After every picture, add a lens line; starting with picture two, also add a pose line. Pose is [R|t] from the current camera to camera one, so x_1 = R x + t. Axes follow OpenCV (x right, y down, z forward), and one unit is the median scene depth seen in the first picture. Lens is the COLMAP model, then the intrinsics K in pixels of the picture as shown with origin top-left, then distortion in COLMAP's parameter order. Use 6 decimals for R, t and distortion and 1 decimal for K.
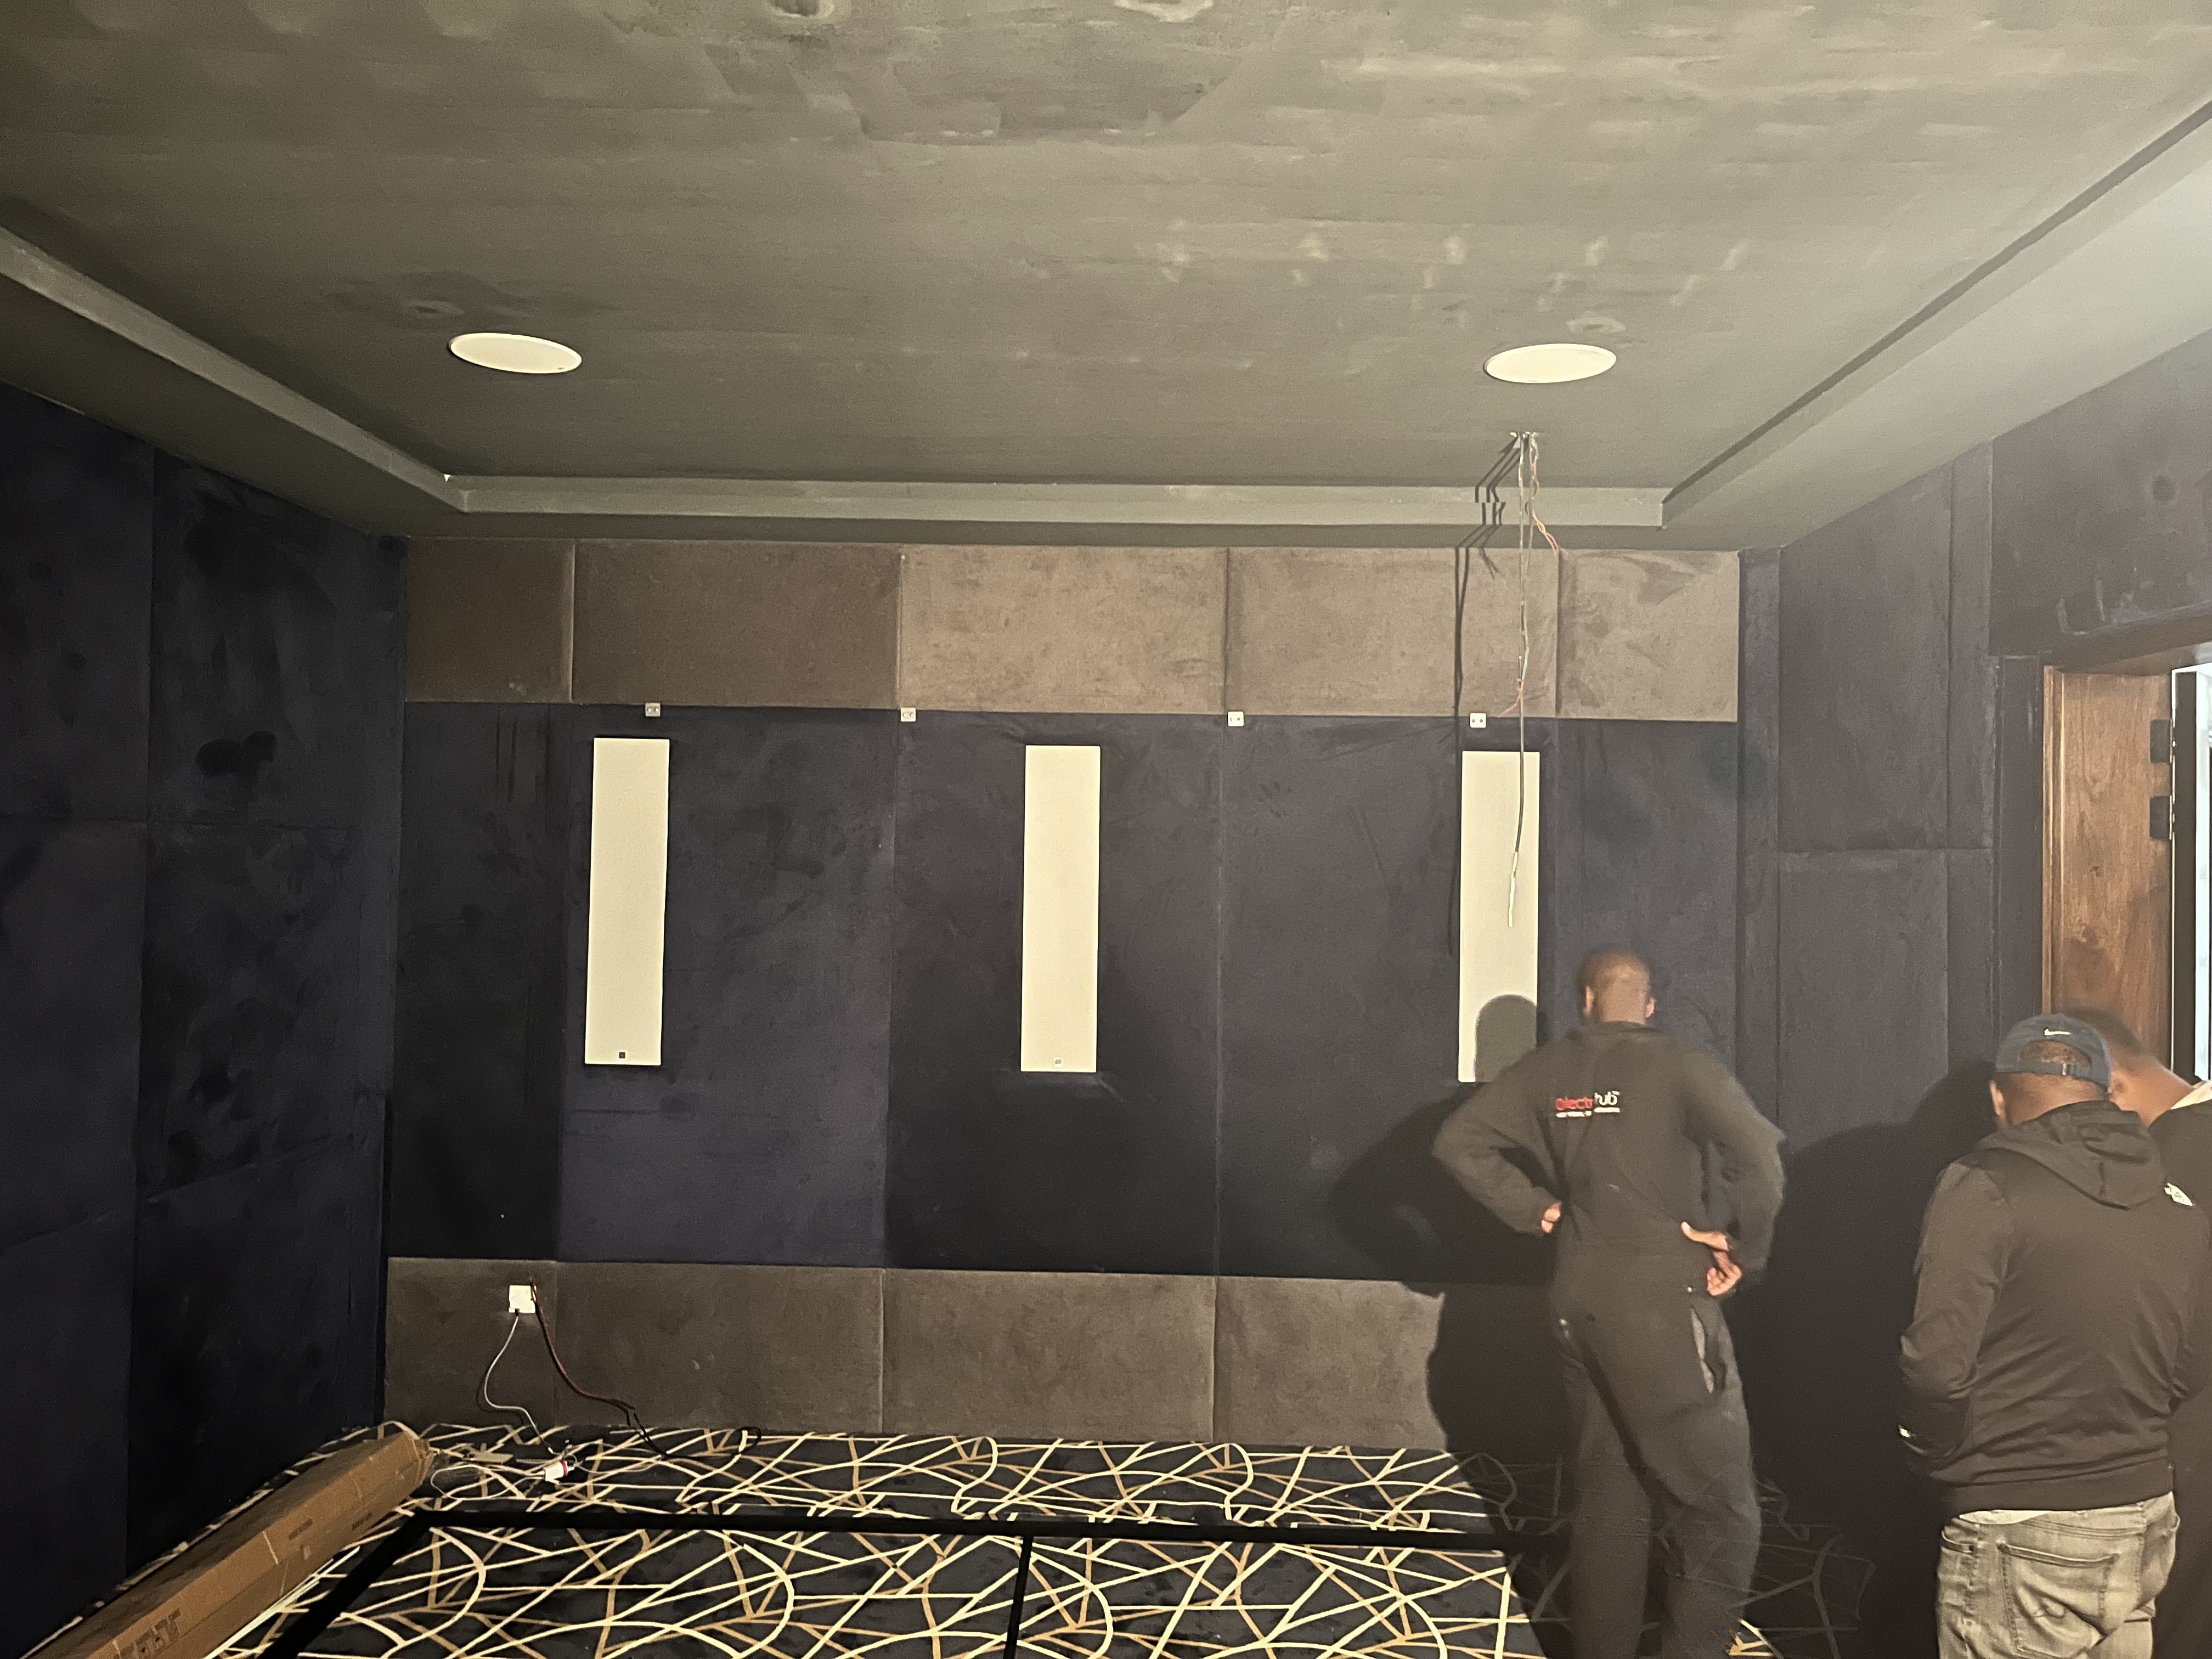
lens RADIAL K [[1670.5, 0, 1110.3], [0, 1670.5, 826.2], [0, 0, 1]] dist [0.046781, -0.072818]
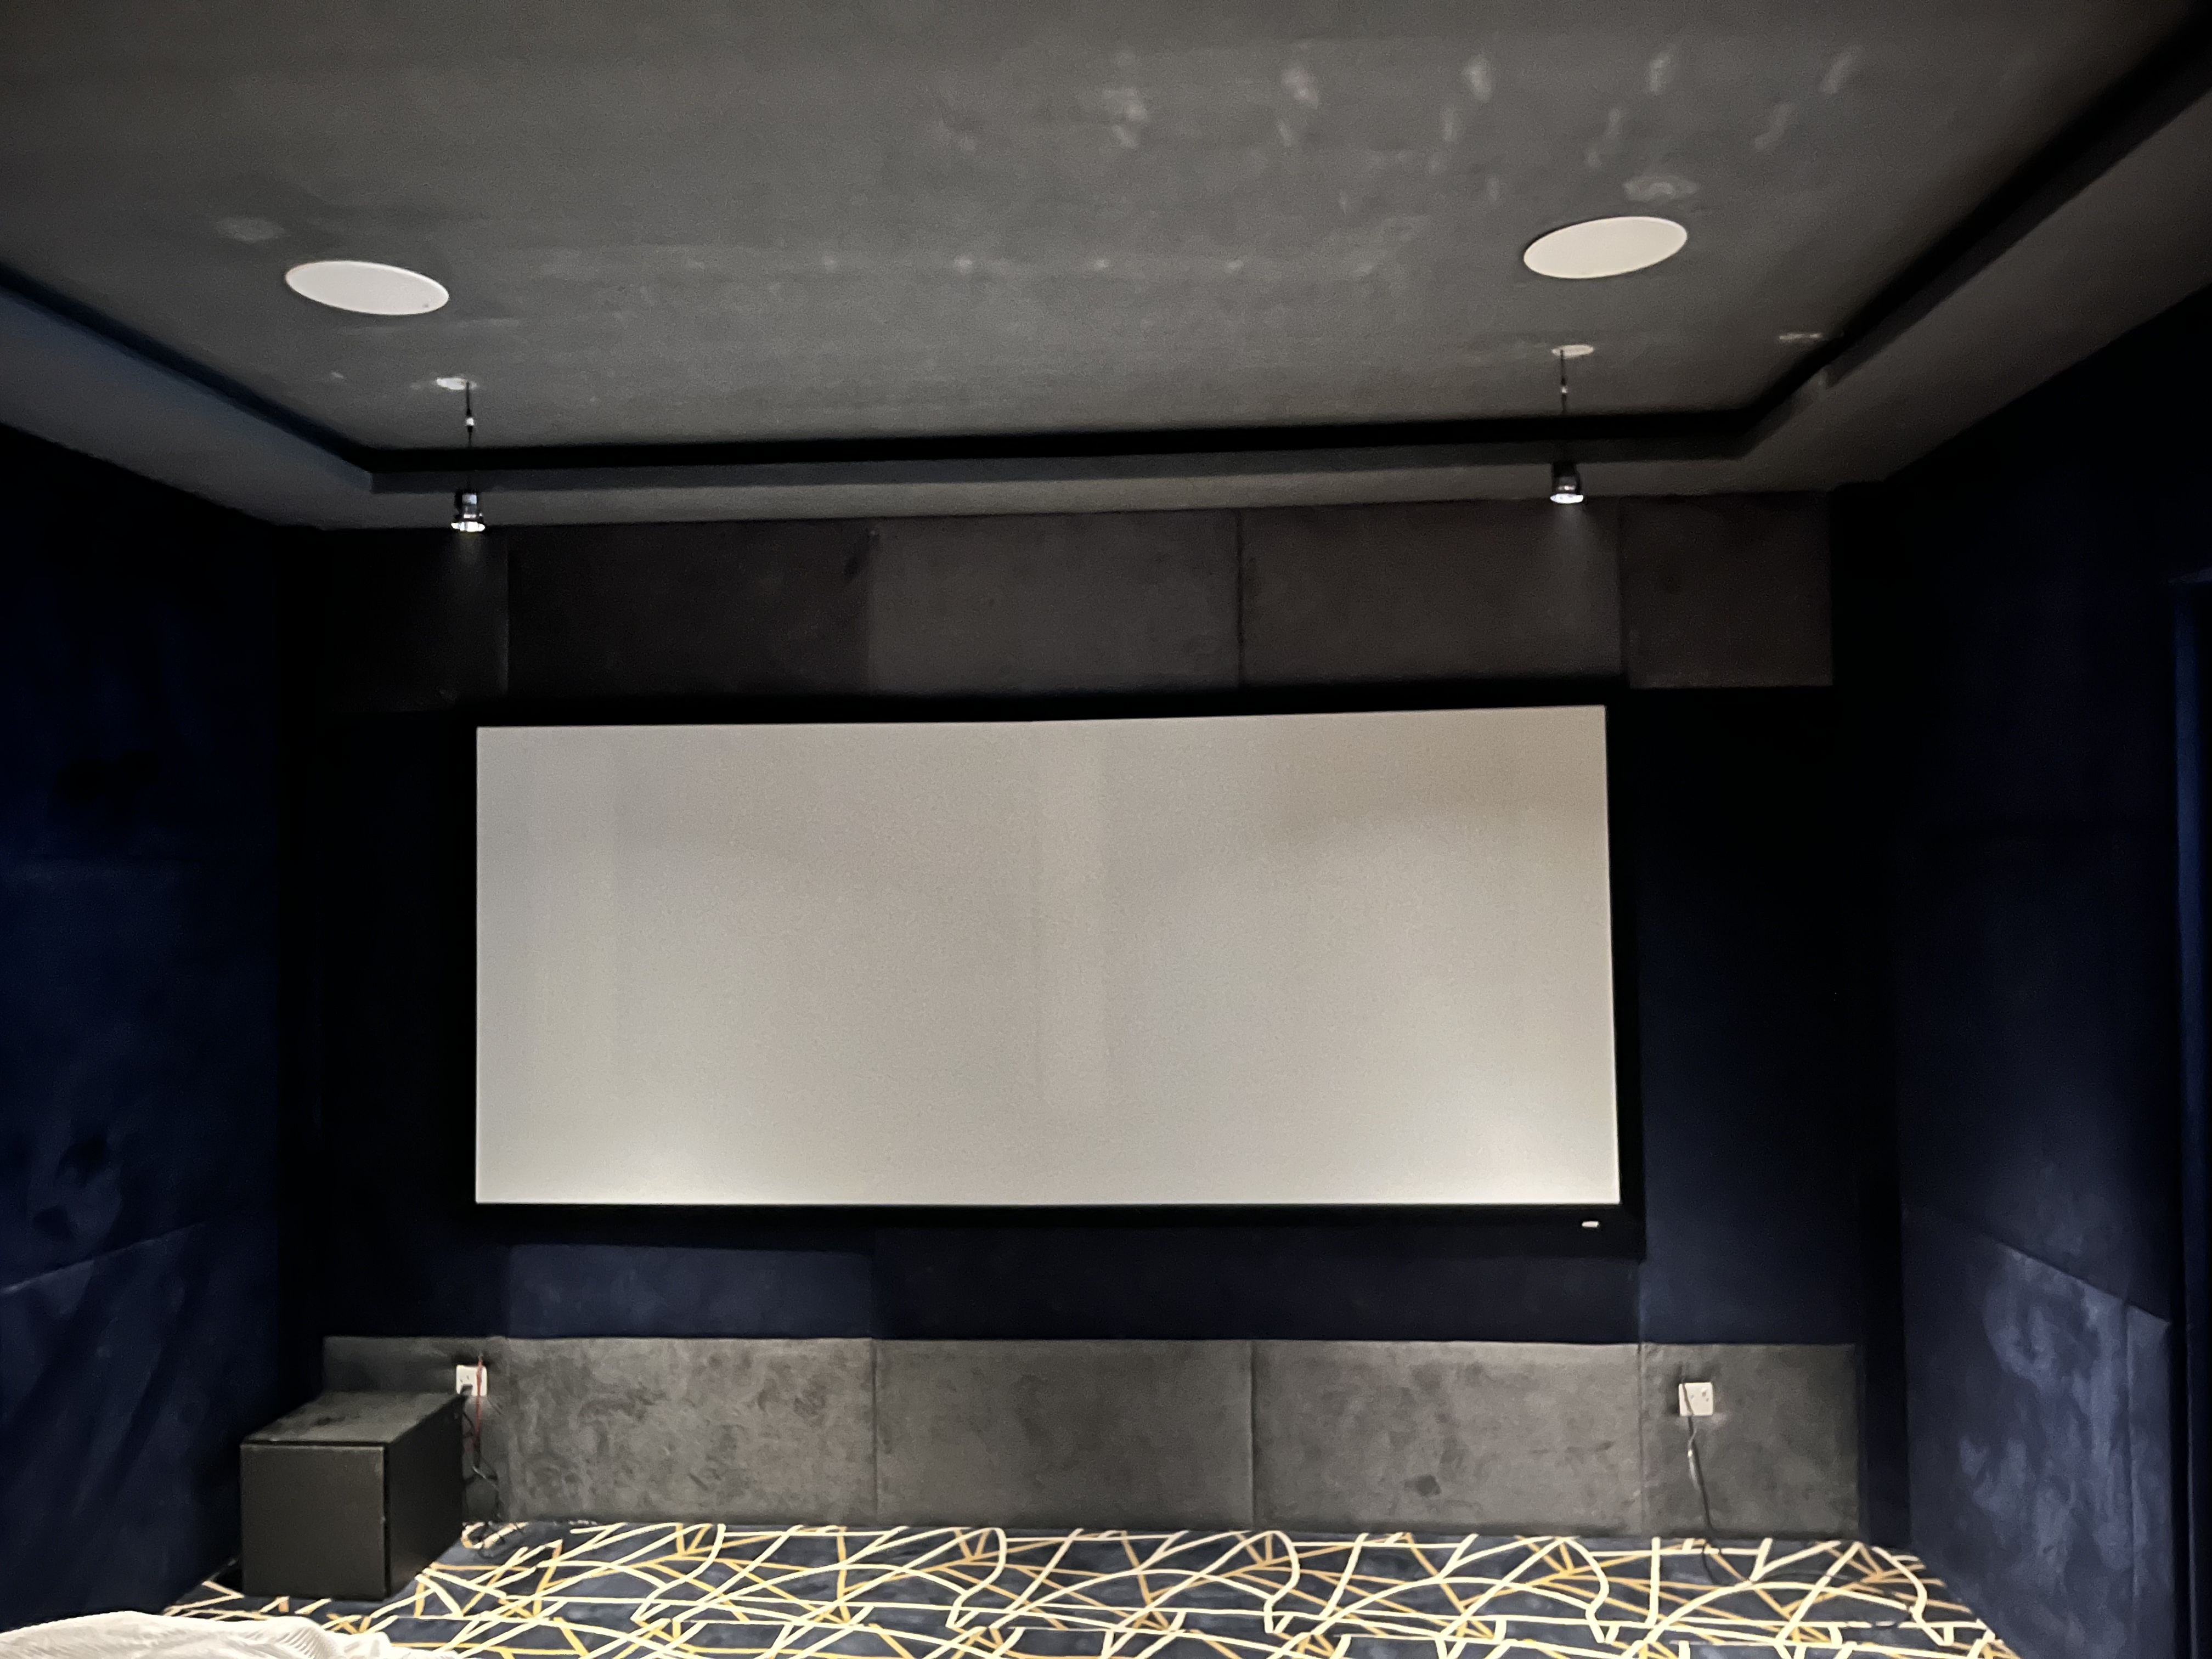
lens RADIAL K [[1670.5, 0, 1111.5], [0, 1670.5, 825.1], [0, 0, 1]] dist [0.046781, -0.072818]
pose [[0.998960, -0.031037, -0.033397, 0.028060], [0.030762, 0.999489, -0.008728, 0.005262], [0.033651, 0.007692, 0.999404, 0.120320]]
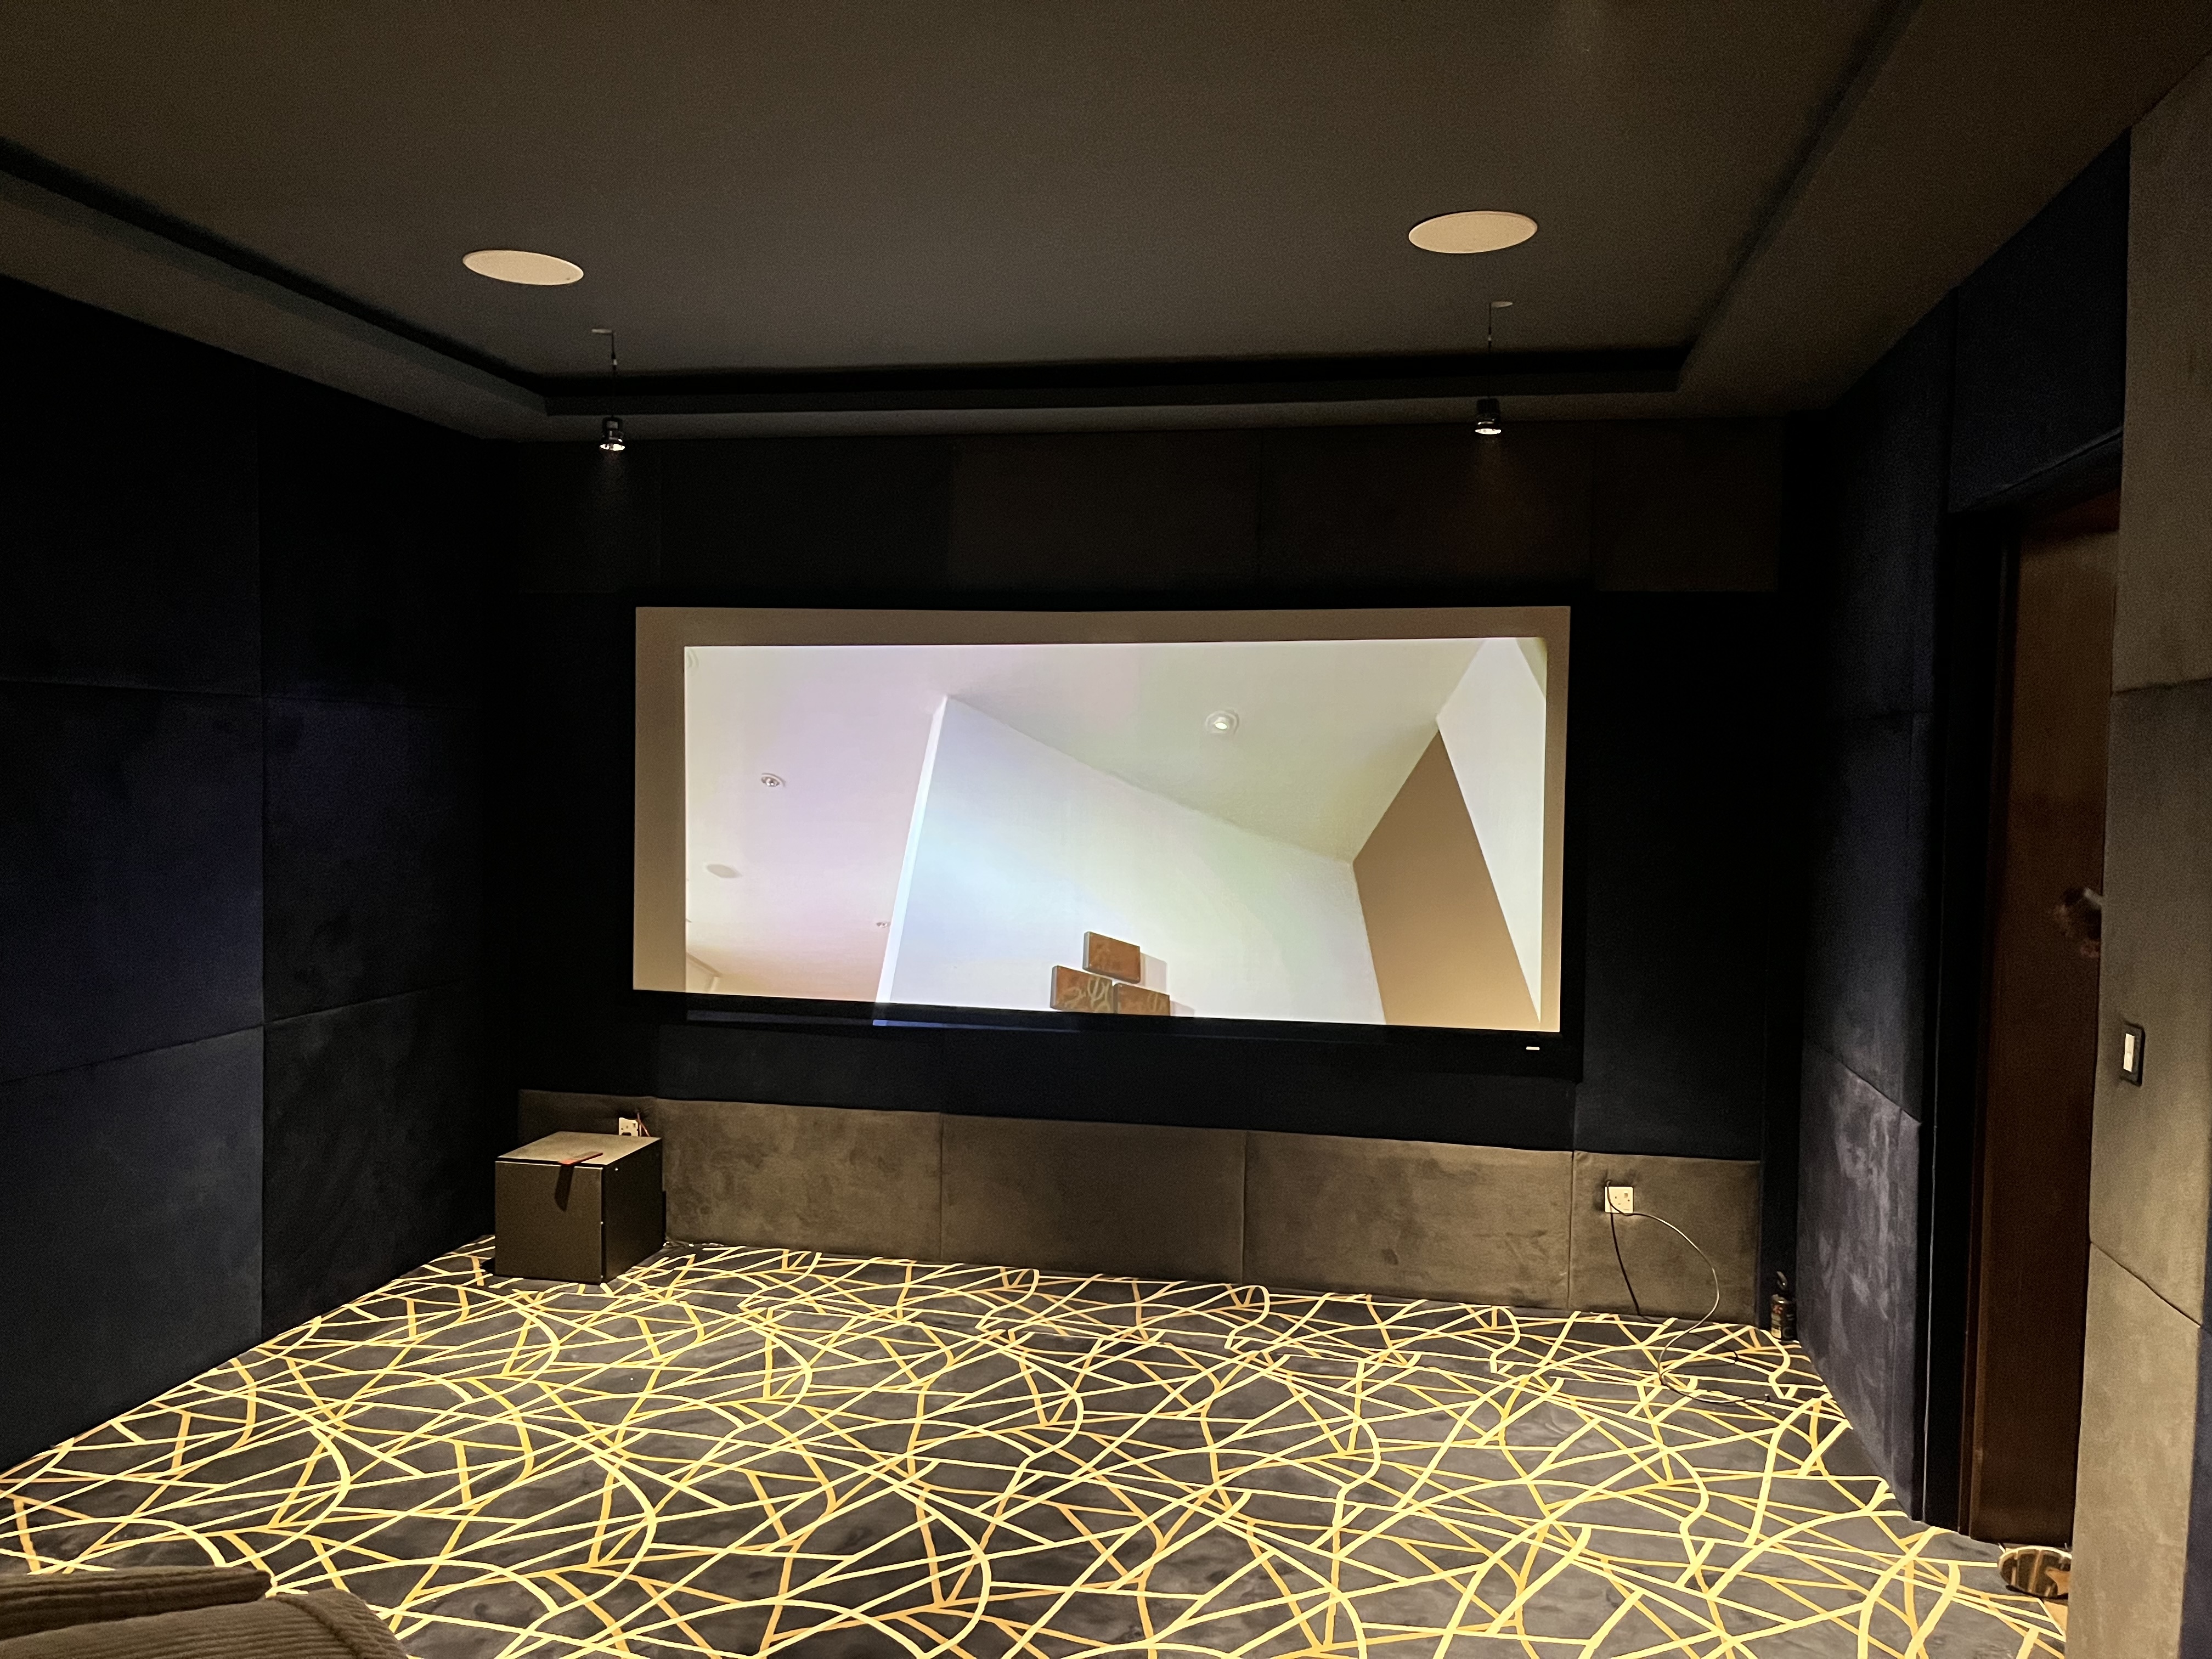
lens RADIAL K [[1670.5, 0, 1108.6], [0, 1670.5, 836.7], [0, 0, 1]] dist [0.046781, -0.072818]
pose [[0.986447, 0.005283, -0.163995, 0.150086], [0.005320, 0.997926, 0.064148, 0.016271], [0.163994, -0.064151, 0.984373, -0.037755]]
